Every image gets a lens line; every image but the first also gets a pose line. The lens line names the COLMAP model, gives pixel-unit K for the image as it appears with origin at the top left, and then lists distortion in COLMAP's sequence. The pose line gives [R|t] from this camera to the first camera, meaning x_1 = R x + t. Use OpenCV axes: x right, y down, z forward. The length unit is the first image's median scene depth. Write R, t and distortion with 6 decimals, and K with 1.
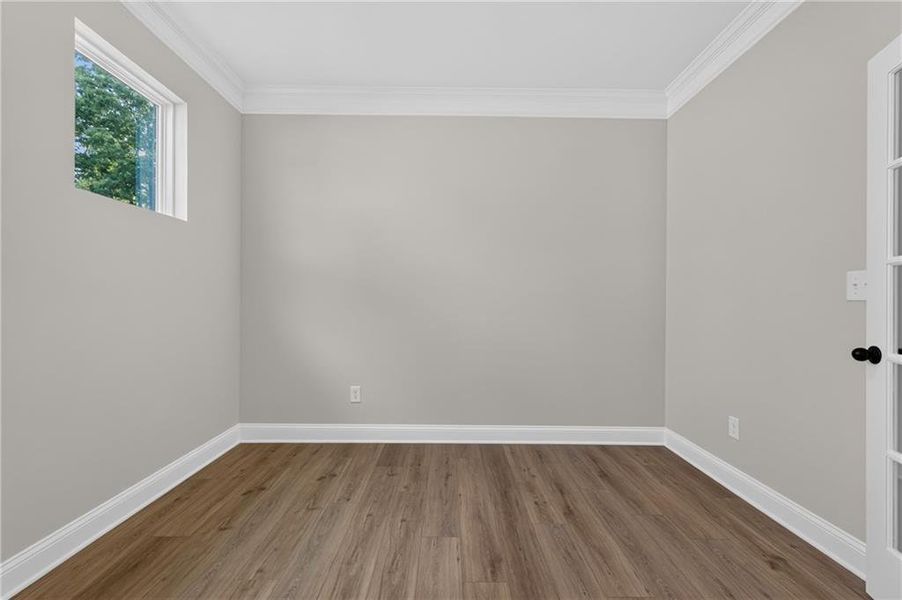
lens RADIAL K [[386.1, 0, 451.9], [0, 386.1, 295.8], [0, 0, 1]] dist [0.003786, -0.000361]
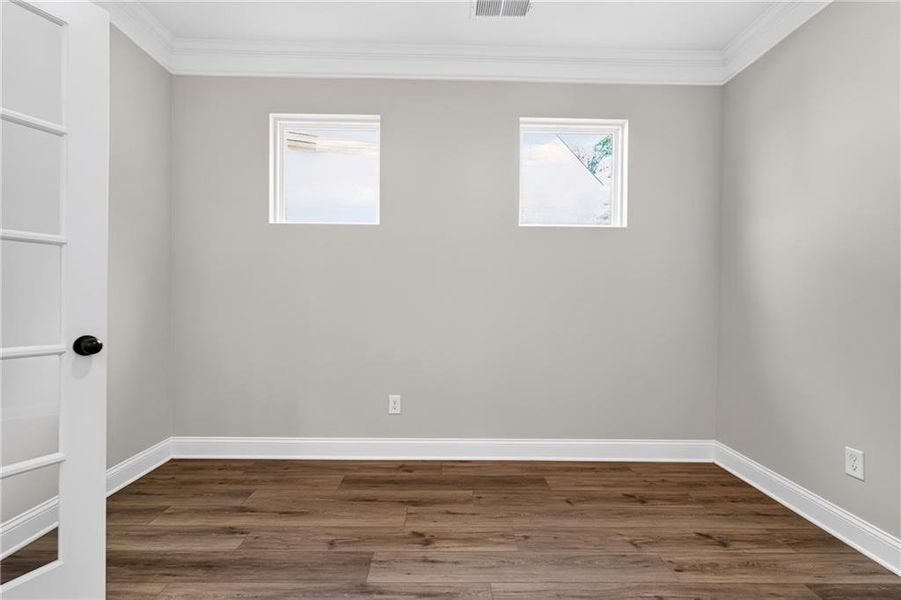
lens RADIAL K [[385.7, 0, 451.4], [0, 385.7, 295.8], [0, 0, 1]] dist [0.003786, -0.000361]
pose [[0.010053, -0.010697, -0.999892, 0.449367], [0.010362, 0.999890, -0.010593, 0.007642], [0.999896, -0.010254, 0.010162, 0.541509]]
